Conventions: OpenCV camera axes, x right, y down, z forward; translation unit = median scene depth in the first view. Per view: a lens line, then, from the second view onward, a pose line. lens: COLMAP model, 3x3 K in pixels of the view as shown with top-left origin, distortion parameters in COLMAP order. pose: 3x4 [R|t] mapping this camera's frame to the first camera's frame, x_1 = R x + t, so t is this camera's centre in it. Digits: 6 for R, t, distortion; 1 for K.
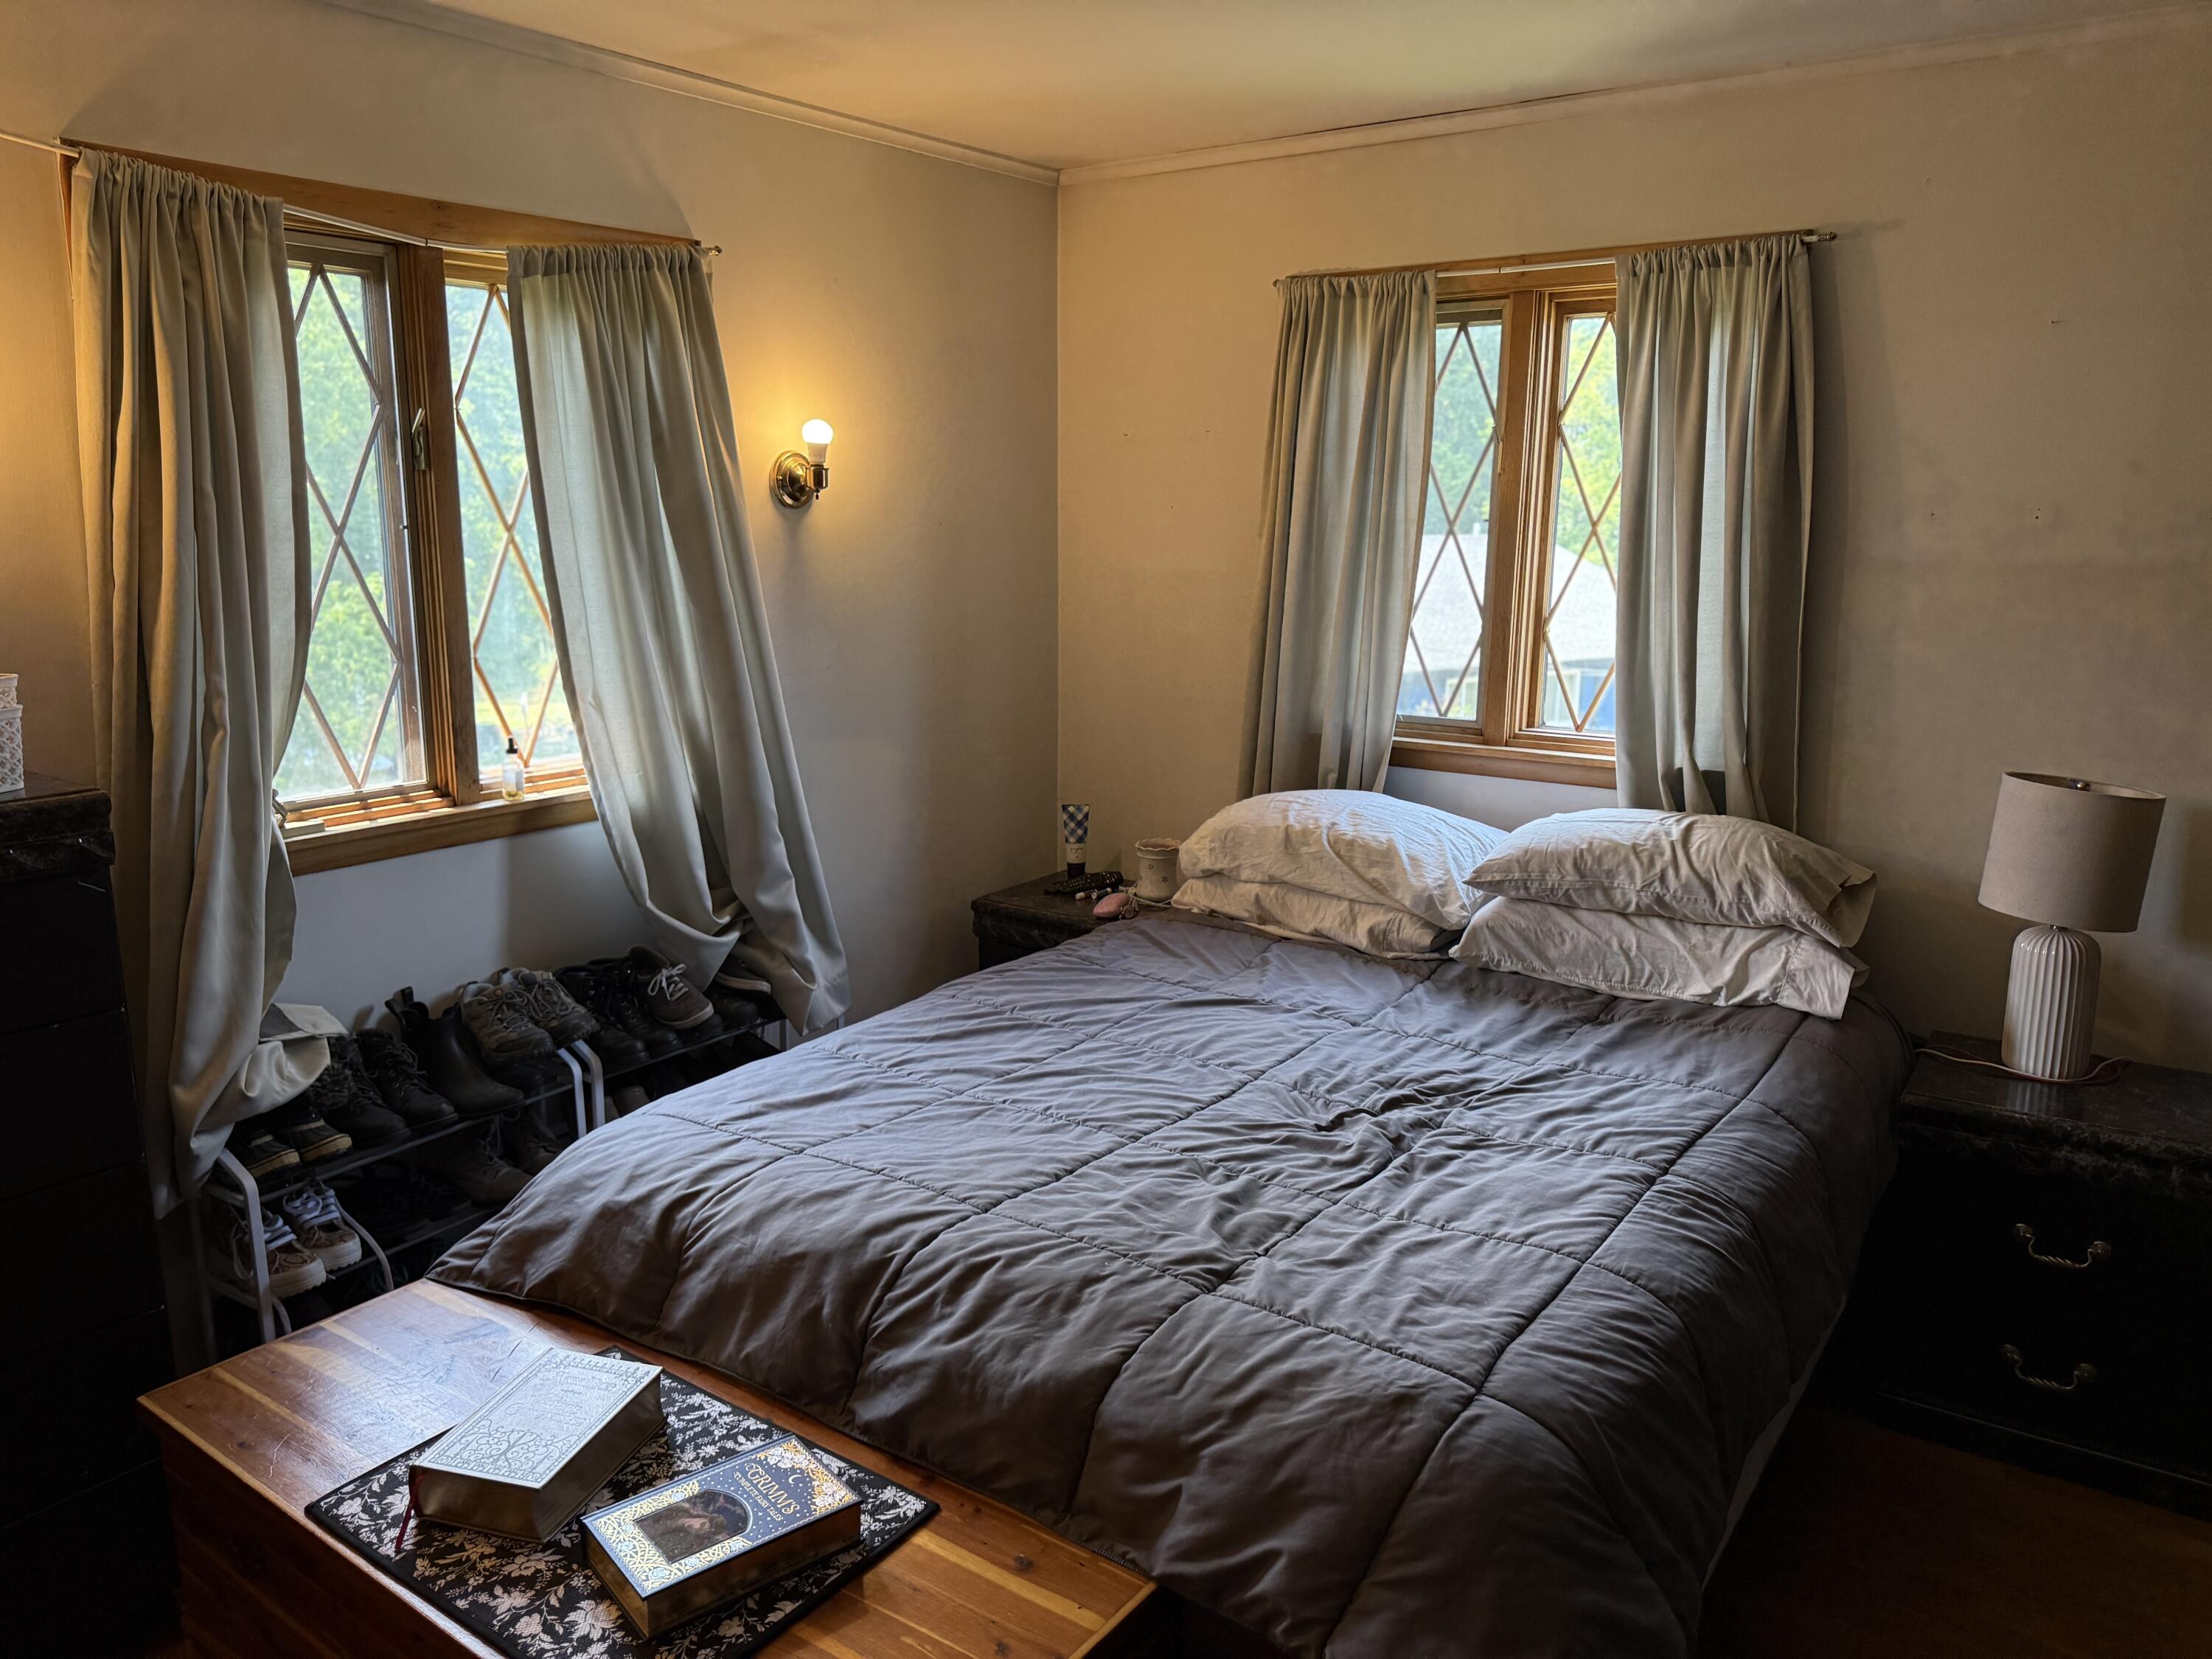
lens RADIAL K [[1588.3, 0, 1100.3], [0, 1588.3, 834.6], [0, 0, 1]] dist [-0.000816, -0.005354]
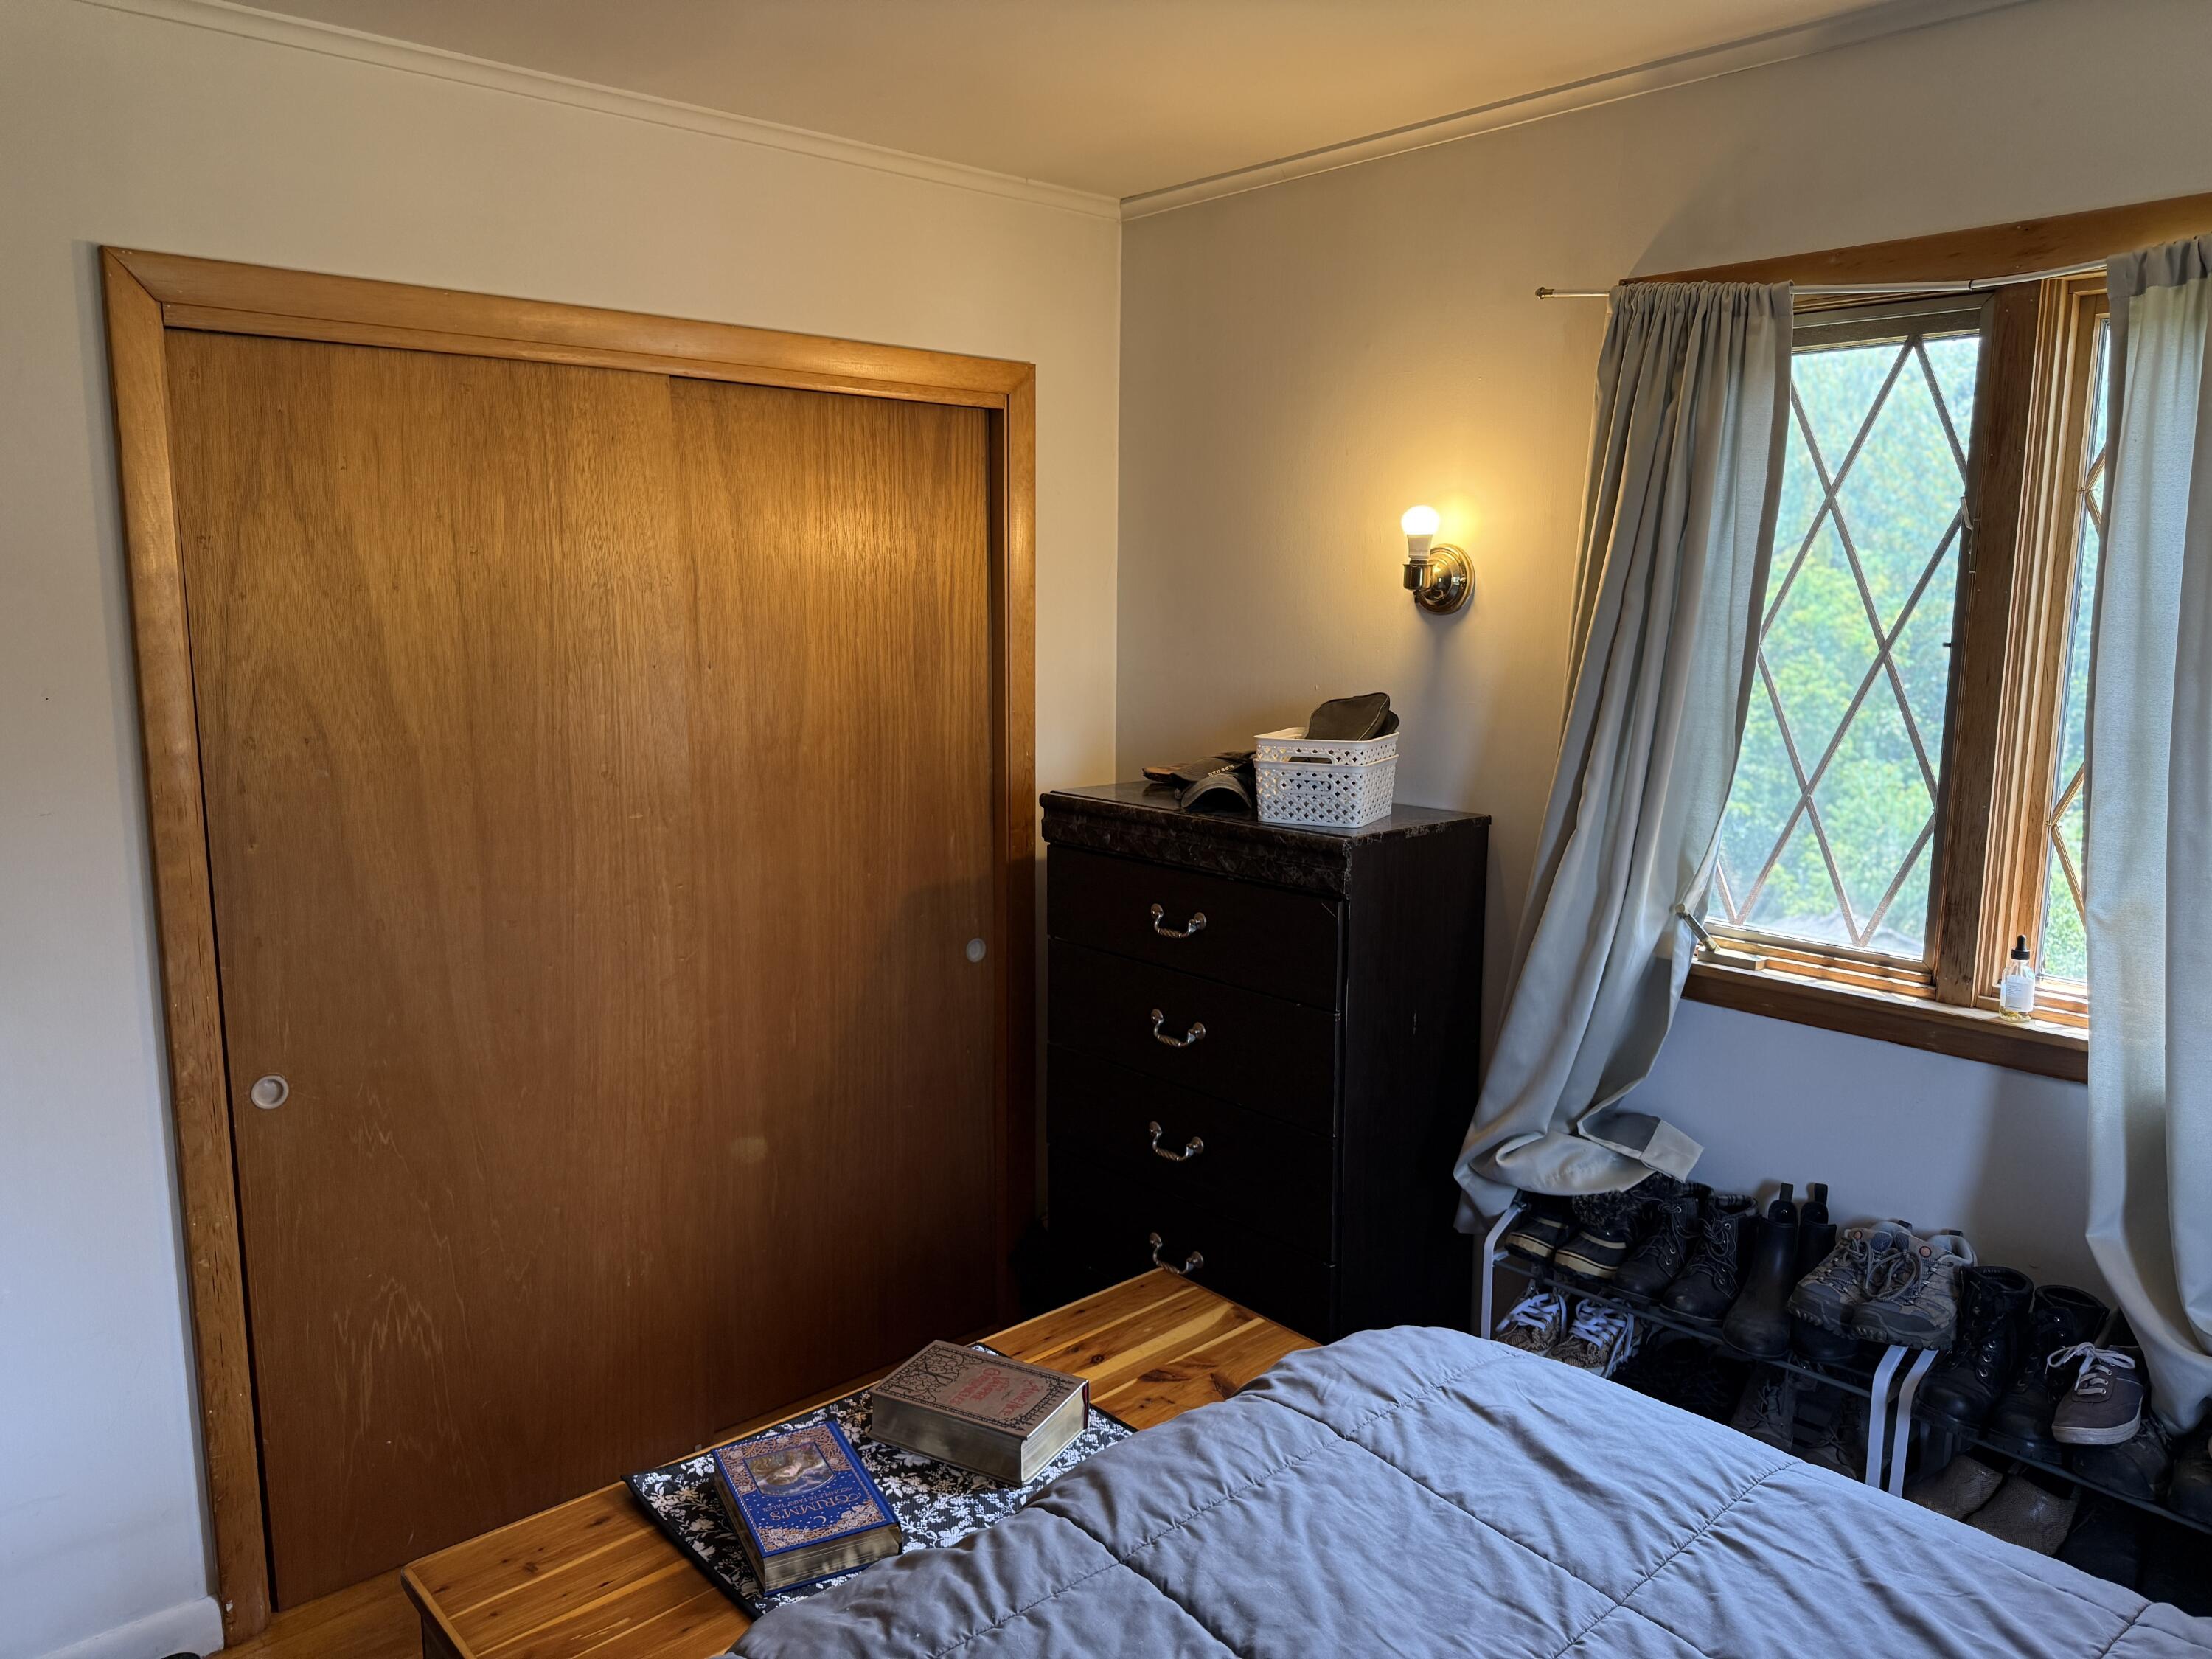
lens RADIAL K [[1588.3, 0, 1101.1], [0, 1588.3, 821.9], [0, 0, 1]] dist [-0.000816, -0.005354]
pose [[-0.208806, 0.144639, -0.967202, 0.443523], [-0.218146, 0.957195, 0.190237, -0.171195], [0.953316, 0.250714, -0.168316, 0.770555]]
